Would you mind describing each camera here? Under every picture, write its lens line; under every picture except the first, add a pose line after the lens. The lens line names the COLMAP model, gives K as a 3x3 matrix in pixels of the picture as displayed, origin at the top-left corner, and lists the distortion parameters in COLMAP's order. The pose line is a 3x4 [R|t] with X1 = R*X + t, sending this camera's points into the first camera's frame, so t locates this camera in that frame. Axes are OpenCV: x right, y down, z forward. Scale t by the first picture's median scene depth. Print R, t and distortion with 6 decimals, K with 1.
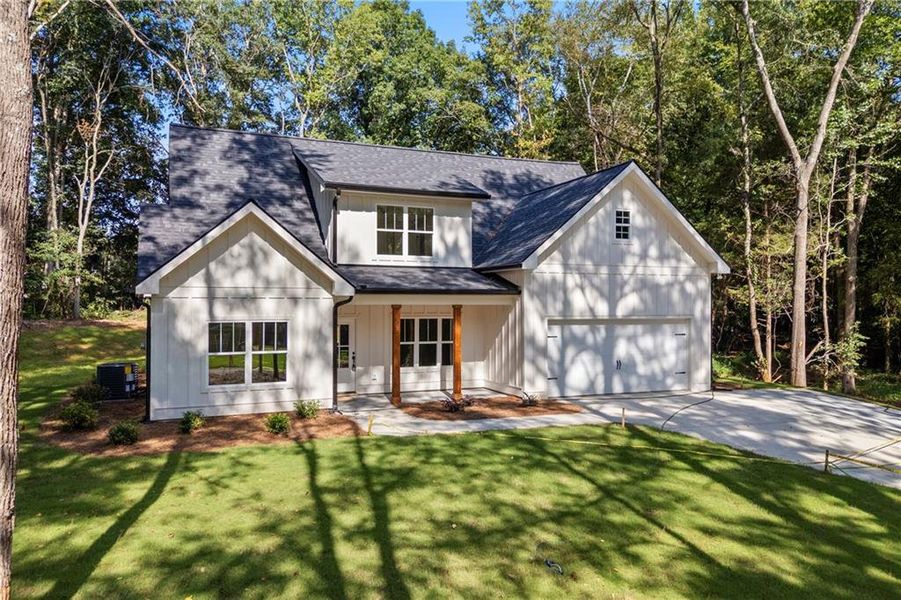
lens RADIAL K [[674.6, 0, 443.0], [0, 674.6, 288.7], [0, 0, 1]] dist [0.056051, -0.028400]
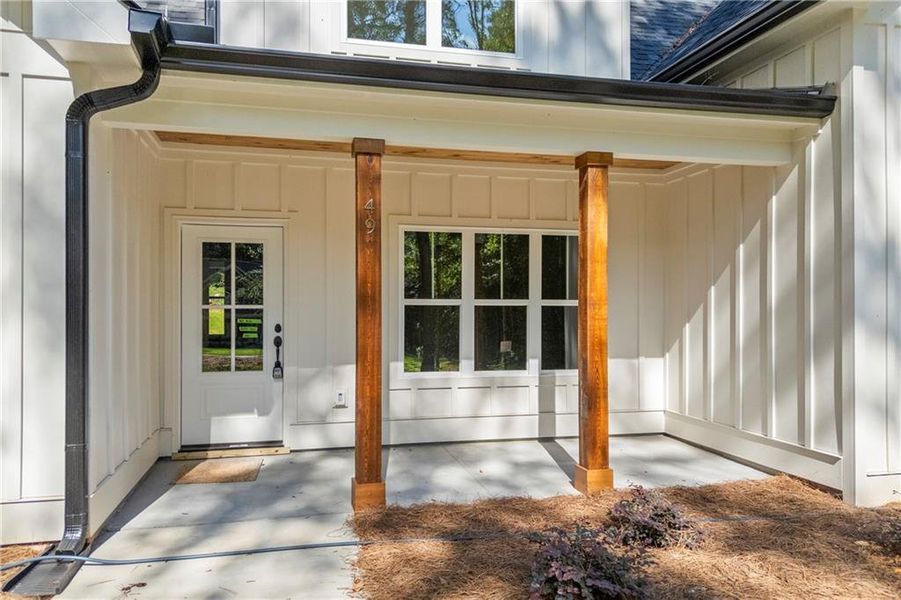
lens RADIAL K [[674.6, 0, 451.5], [0, 674.6, 304.3], [0, 0, 1]] dist [0.056051, -0.028400]
pose [[0.986909, -0.010906, -0.160910, 0.007826], [0.012269, 0.999897, 0.007480, 0.082180], [0.160812, -0.009356, 0.986941, 0.676478]]
